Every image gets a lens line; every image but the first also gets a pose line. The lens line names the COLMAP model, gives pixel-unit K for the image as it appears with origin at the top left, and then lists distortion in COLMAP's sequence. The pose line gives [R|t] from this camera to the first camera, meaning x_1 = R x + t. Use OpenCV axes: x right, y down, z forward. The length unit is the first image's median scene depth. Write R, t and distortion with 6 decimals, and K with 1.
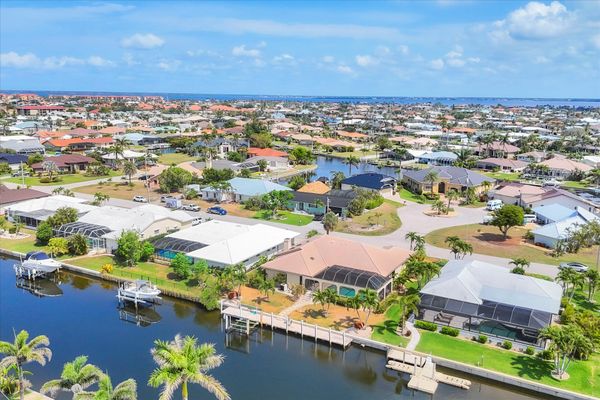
lens RADIAL K [[503.3, 0, 300.0], [0, 503.3, 200.0], [0, 0, 1]] dist [0.050862, 0.001922]
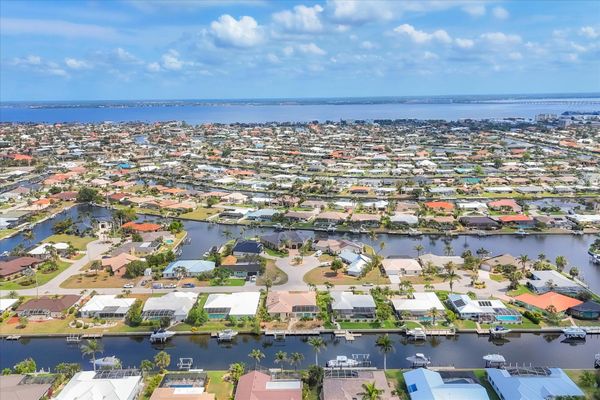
lens RADIAL K [[503.3, 0, 300.0], [0, 503.3, 200.0], [0, 0, 1]] dist [0.050862, 0.001922]
pose [[0.866870, -0.112125, 0.485762, -1.129488], [0.115568, 0.993034, 0.022978, -0.466298], [-0.484954, 0.036219, 0.873789, -1.264237]]
